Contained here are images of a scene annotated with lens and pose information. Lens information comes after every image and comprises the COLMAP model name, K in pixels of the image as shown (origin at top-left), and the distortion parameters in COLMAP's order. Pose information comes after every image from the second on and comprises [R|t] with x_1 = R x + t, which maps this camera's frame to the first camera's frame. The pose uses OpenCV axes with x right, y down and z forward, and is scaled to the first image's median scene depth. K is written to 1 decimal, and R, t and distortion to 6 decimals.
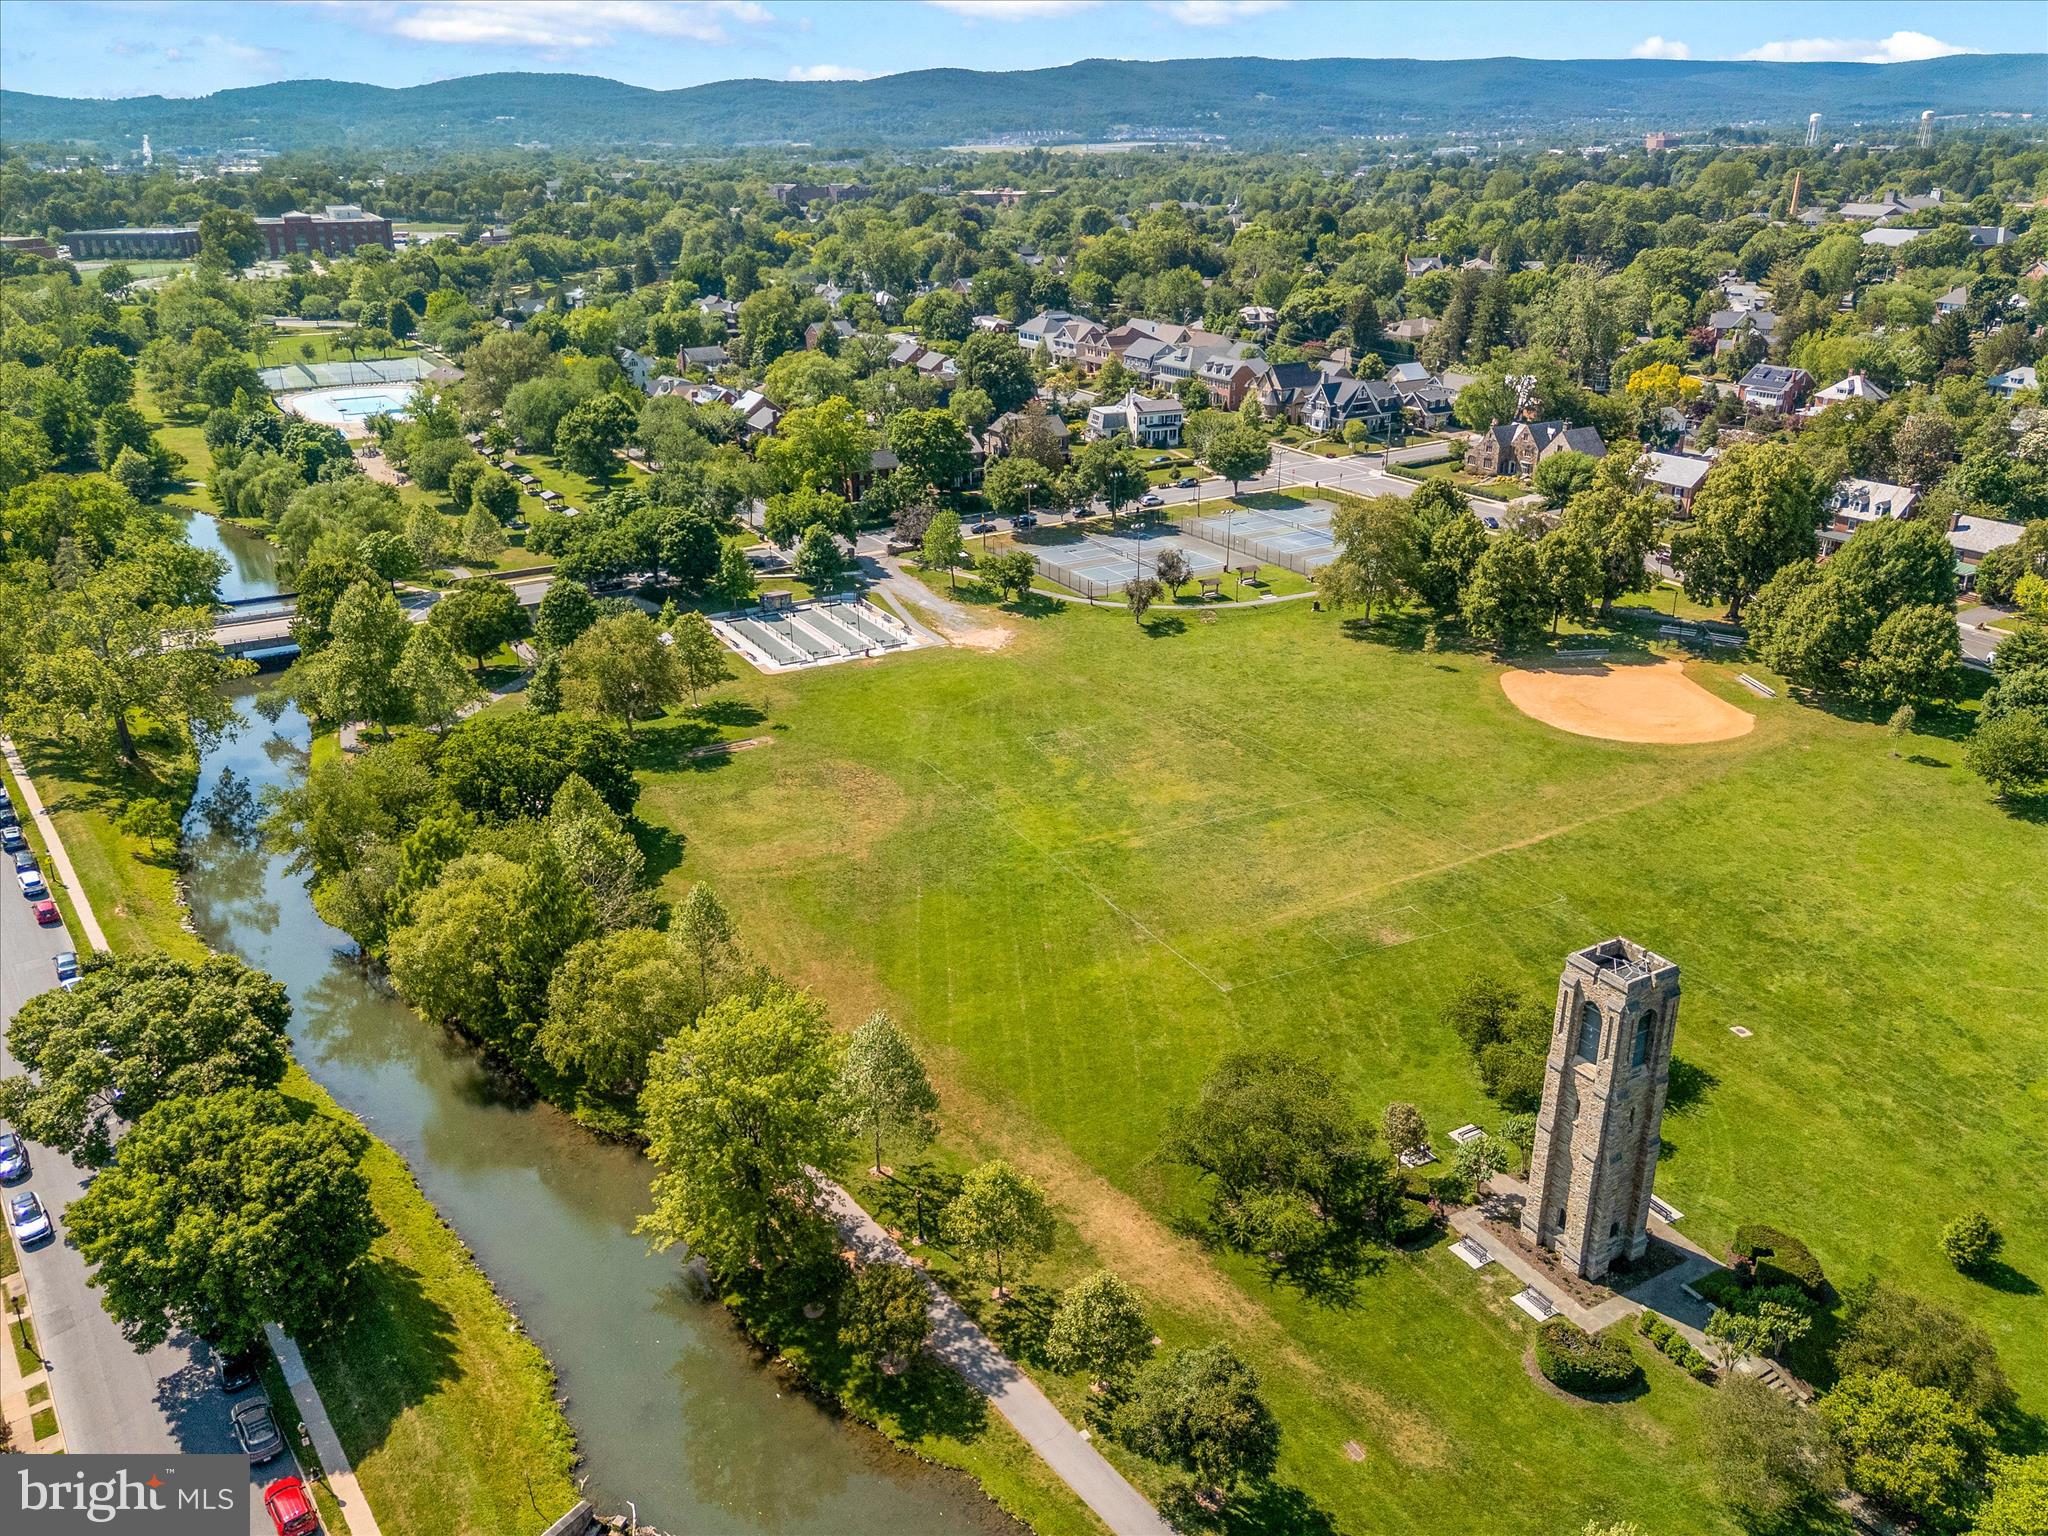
lens RADIAL K [[1533.2, 0, 1021.4], [0, 1533.2, 779.9], [0, 0, 1]] dist [0.060075, -0.058685]
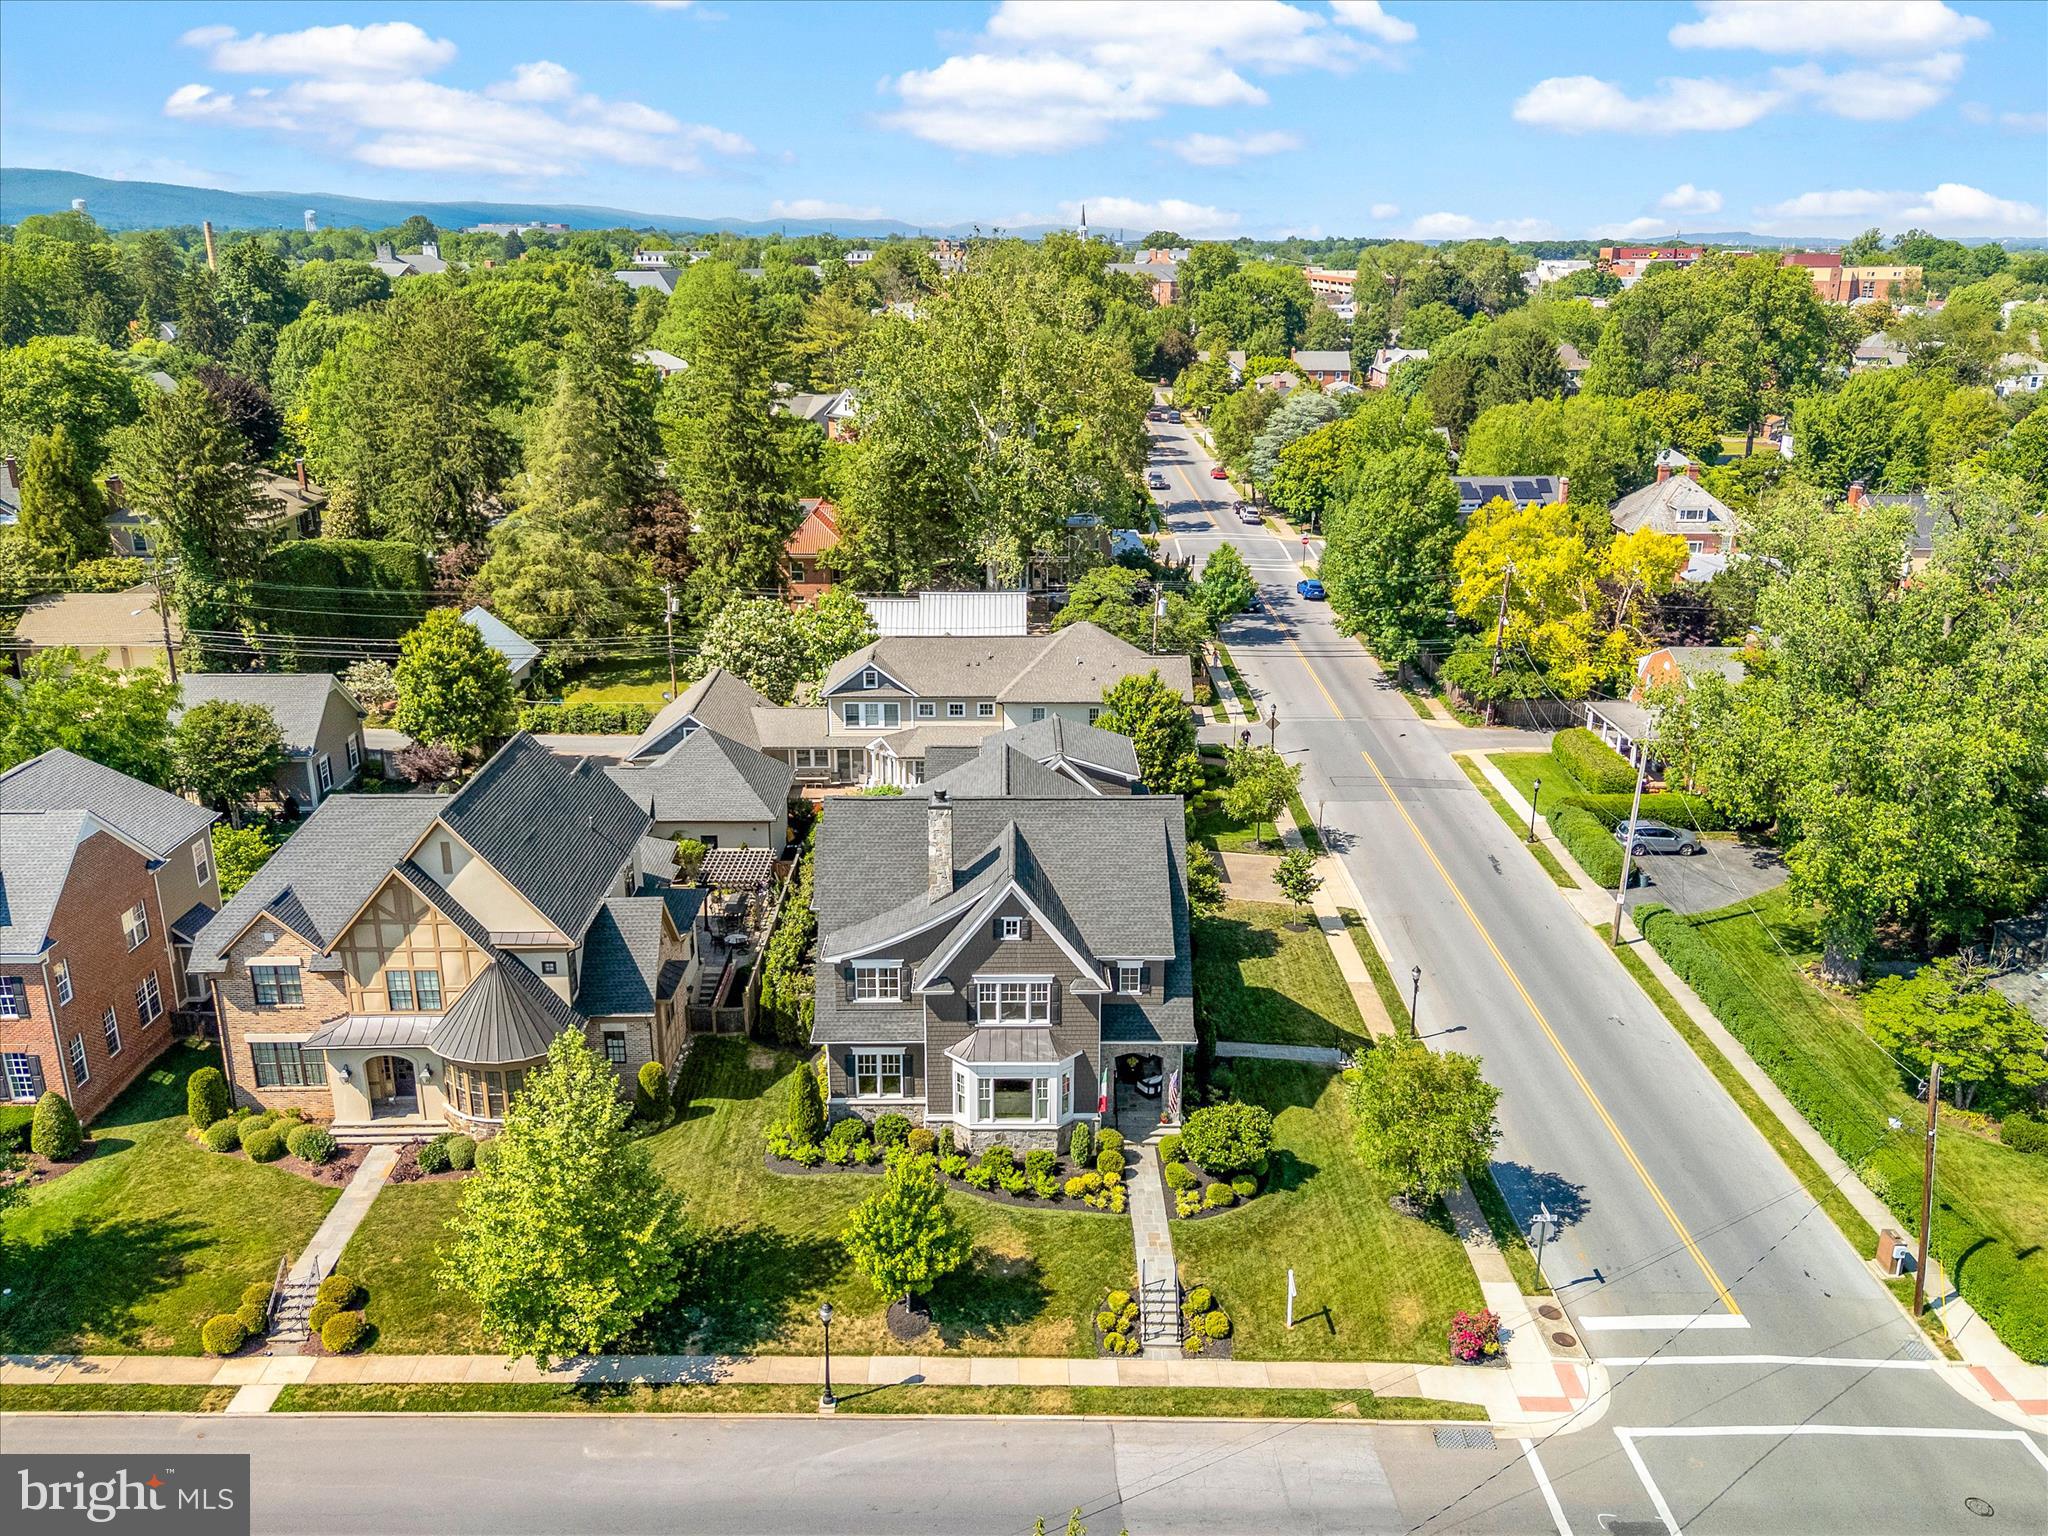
lens RADIAL K [[1594.7, 0, 996.4], [0, 1594.7, 777.9], [0, 0, 1]] dist [0.042154, -0.023843]
pose [[0.487989, -0.265174, 0.831595, 0.047440], [0.334159, 0.936908, 0.102667, -0.217352], [-0.806352, 0.227784, 0.545811, 0.699730]]
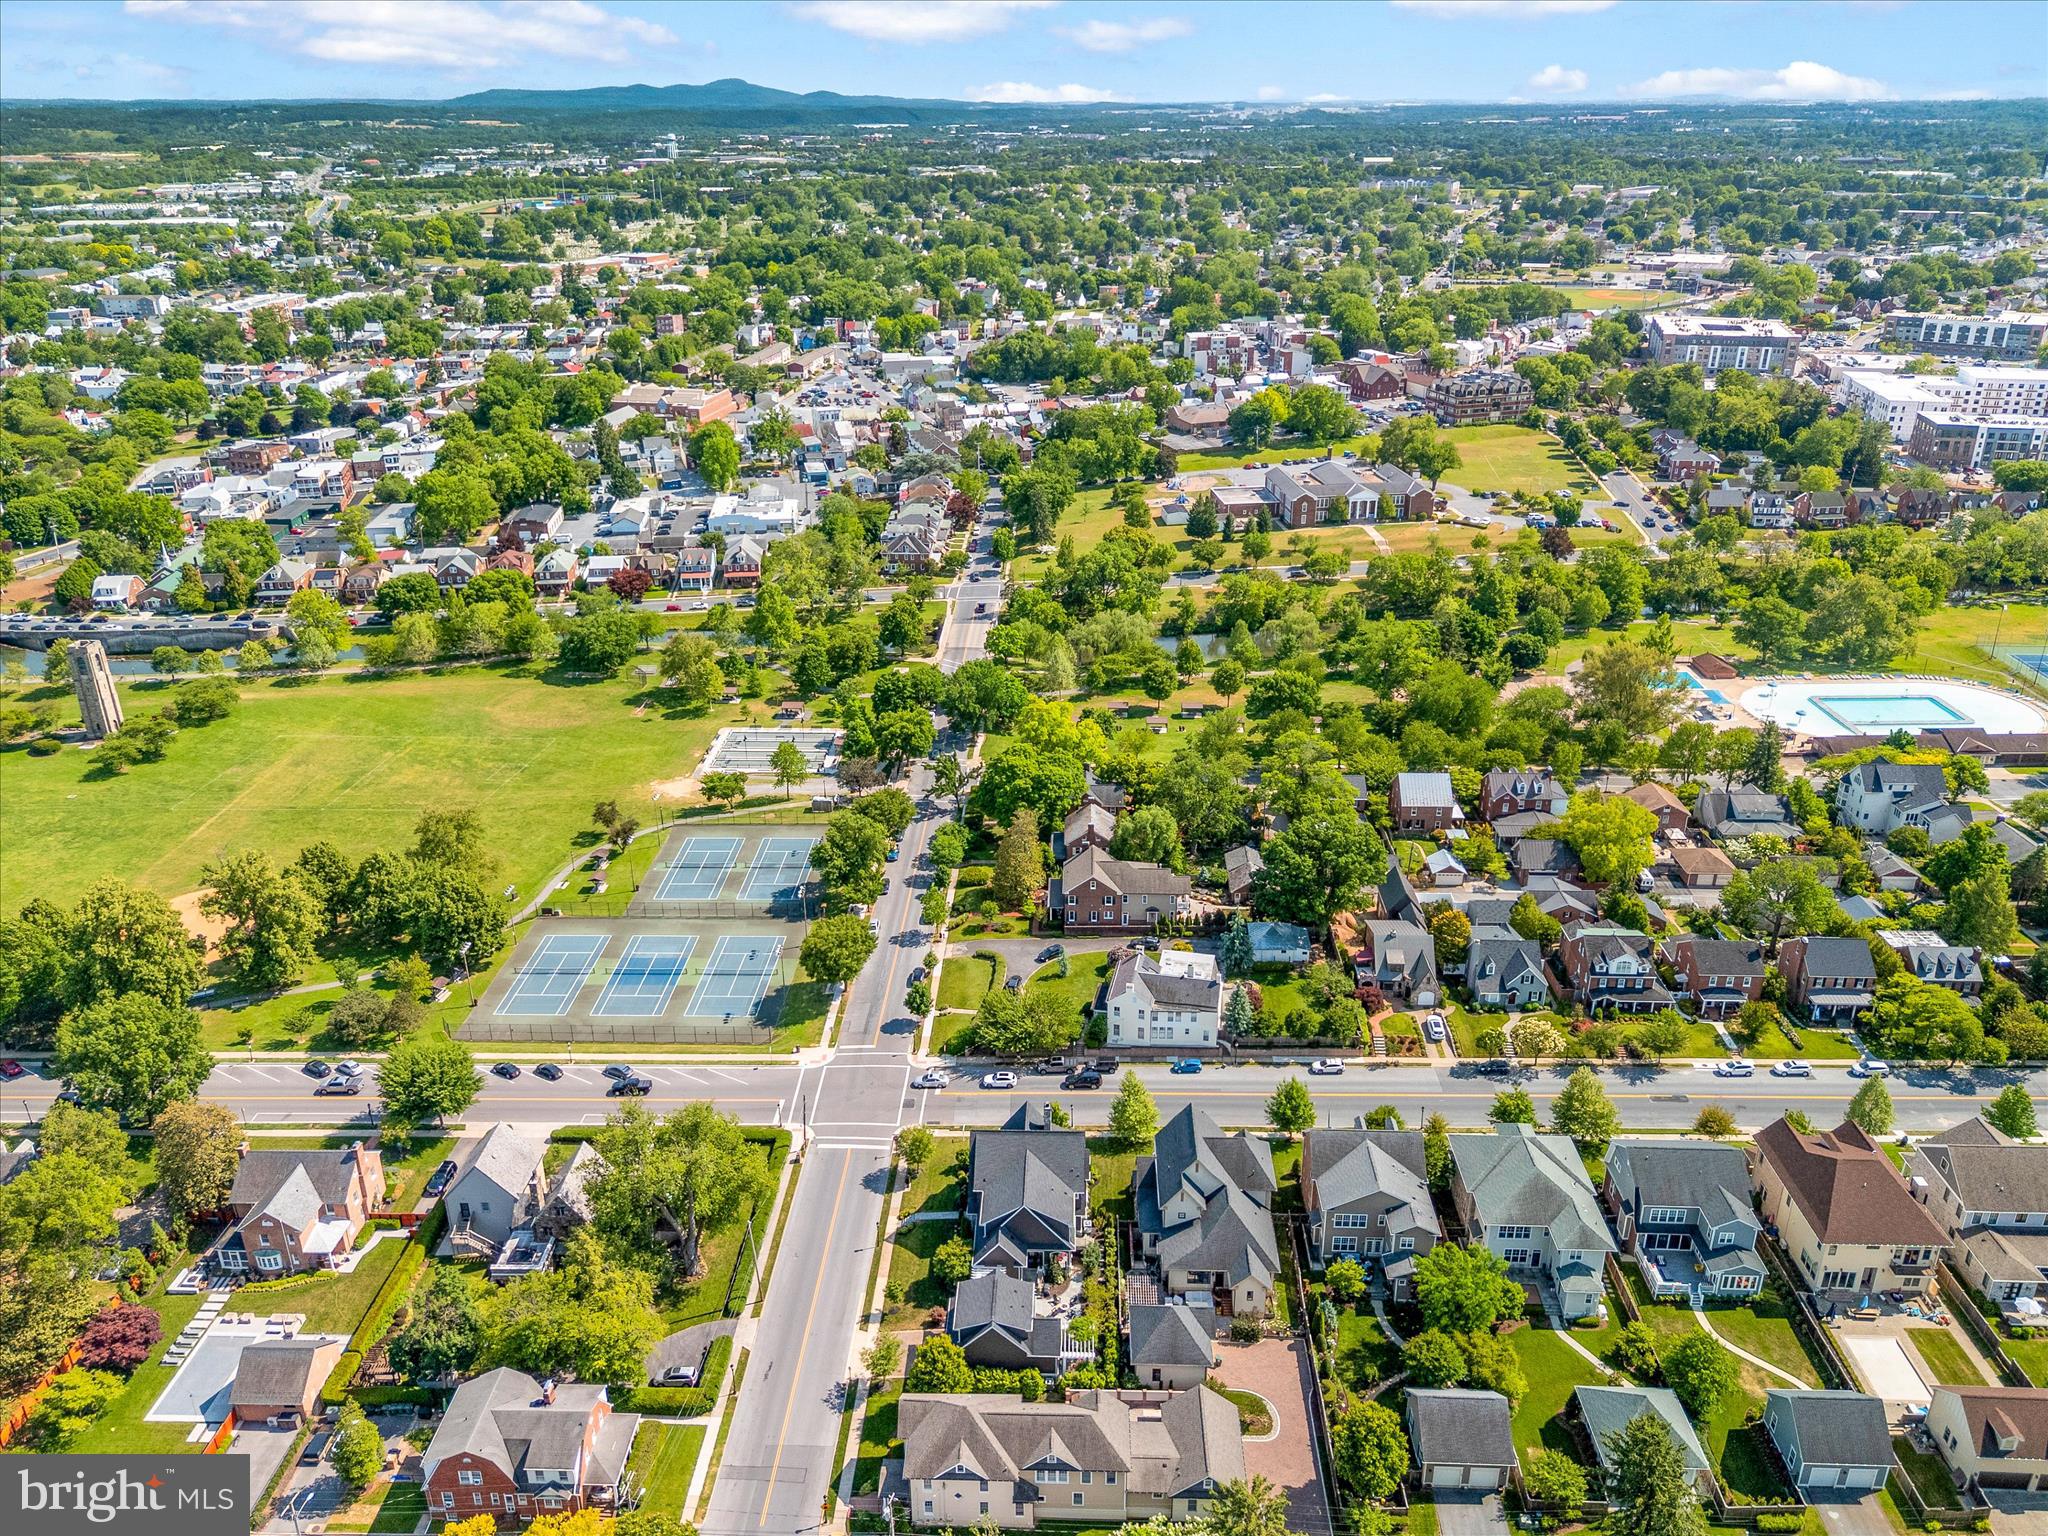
lens RADIAL K [[1502.0, 0, 1024.3], [0, 1502.0, 773.1], [0, 0, 1]] dist [0.062256, -0.055637]
pose [[-0.517708, 0.370862, -0.770999, 0.441419], [-0.318444, 0.752889, 0.575979, -0.509421], [0.794086, 0.543709, -0.271677, 0.832383]]
